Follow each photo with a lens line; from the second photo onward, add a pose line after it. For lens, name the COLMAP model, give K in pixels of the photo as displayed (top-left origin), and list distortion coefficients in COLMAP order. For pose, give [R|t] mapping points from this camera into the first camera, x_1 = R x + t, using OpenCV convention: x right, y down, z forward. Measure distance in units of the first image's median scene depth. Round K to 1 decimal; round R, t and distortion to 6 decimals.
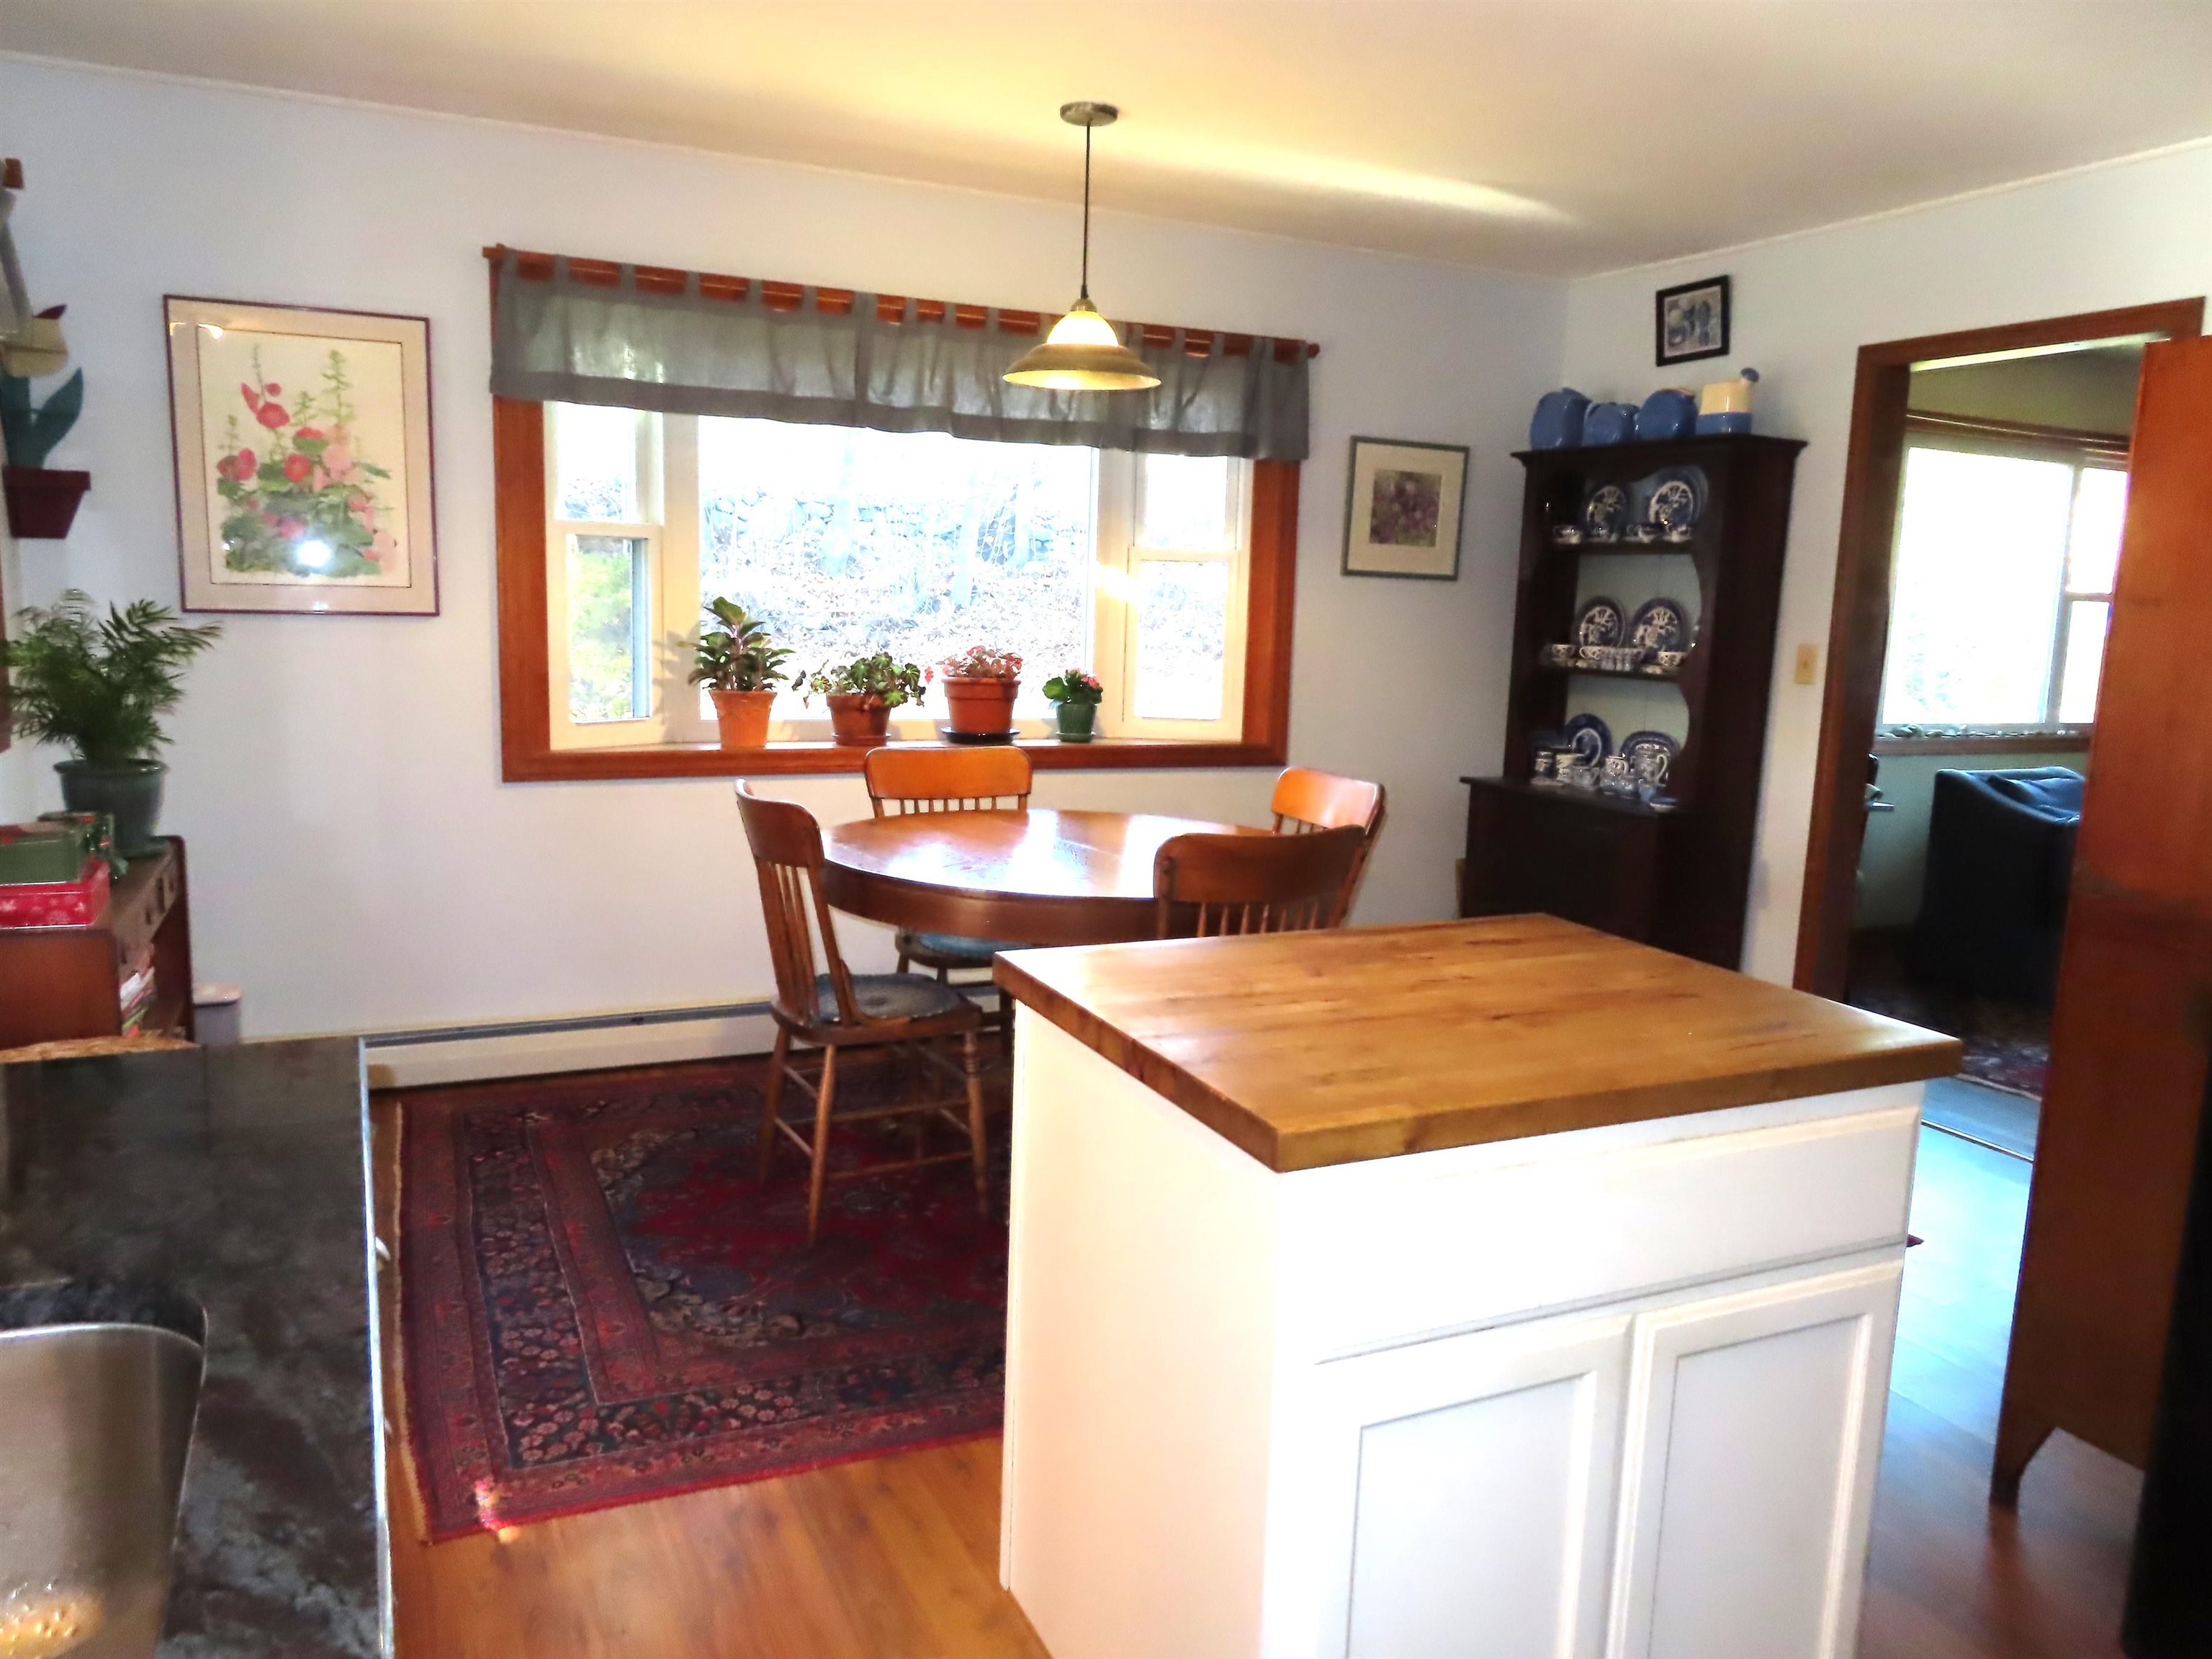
lens RADIAL K [[1576.6, 0, 1094.3], [0, 1576.6, 826.4], [0, 0, 1]] dist [-0.007834, 0.005285]
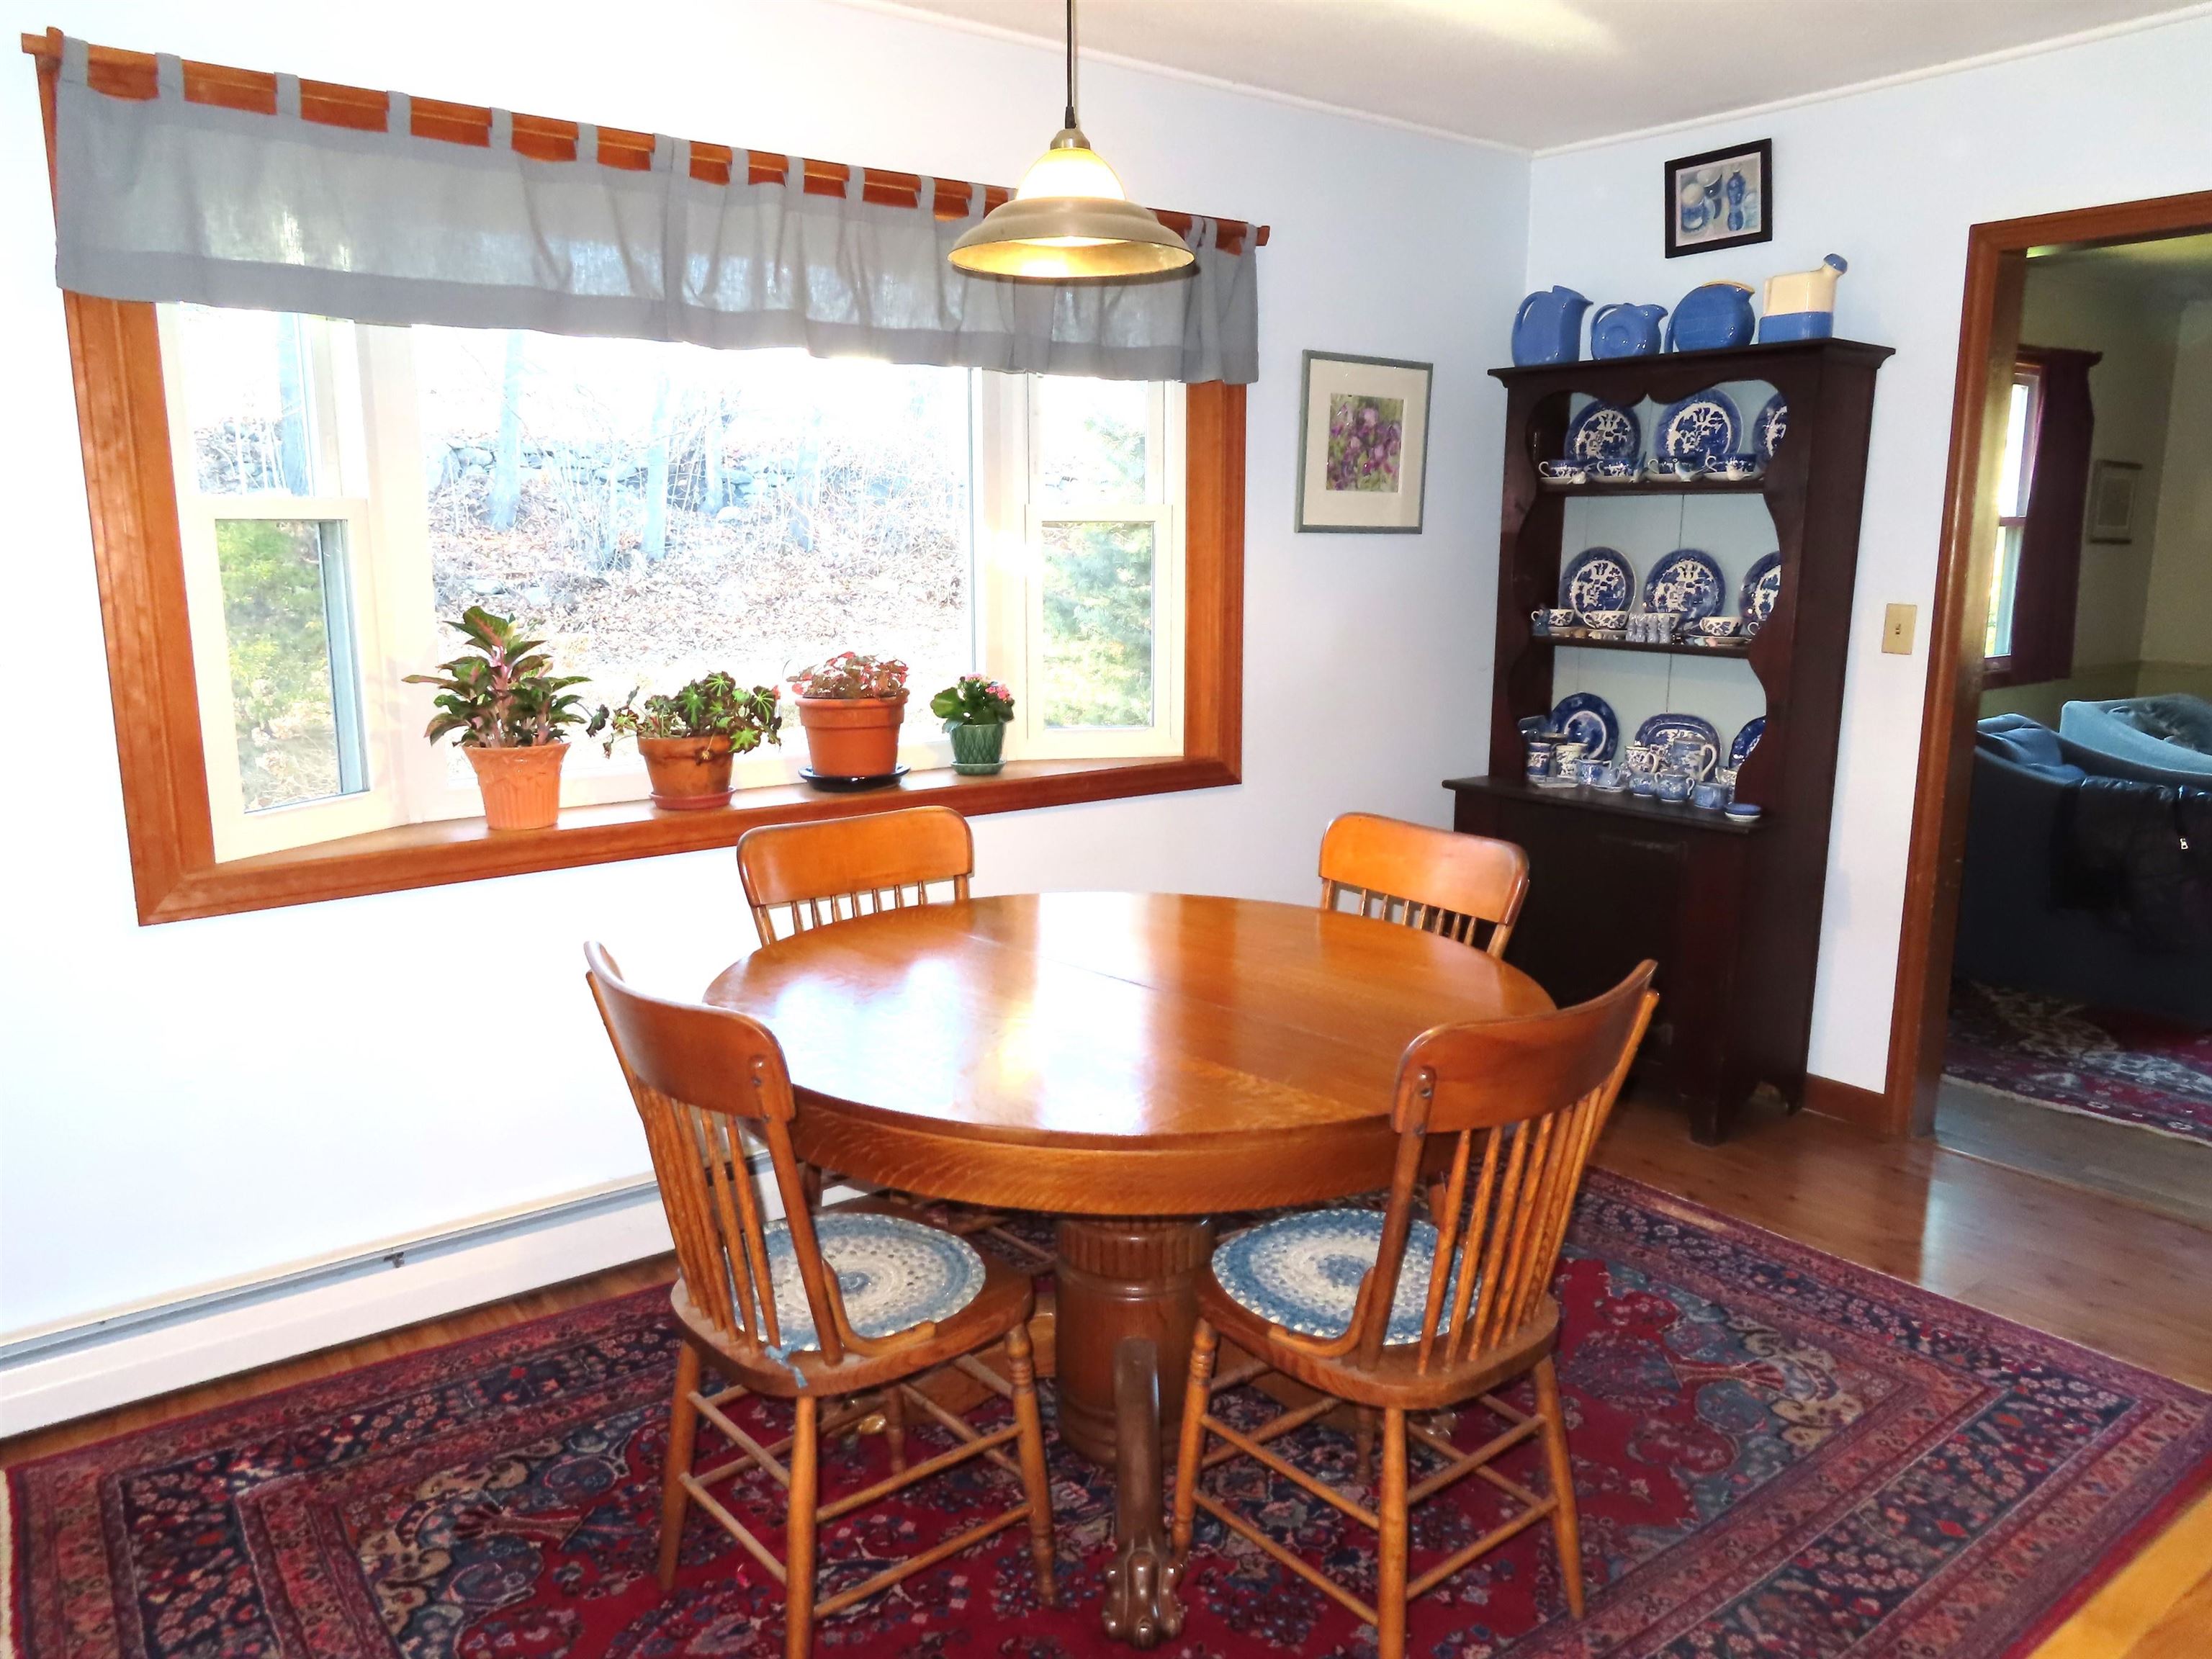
lens RADIAL K [[1576.6, 0, 1094.3], [0, 1576.6, 826.4], [0, 0, 1]] dist [-0.007834, 0.005285]
pose [[0.978224, -0.070671, 0.195150, -0.107133], [0.062684, 0.996935, 0.046812, -0.061805], [-0.197860, -0.033560, 0.979656, 0.272960]]
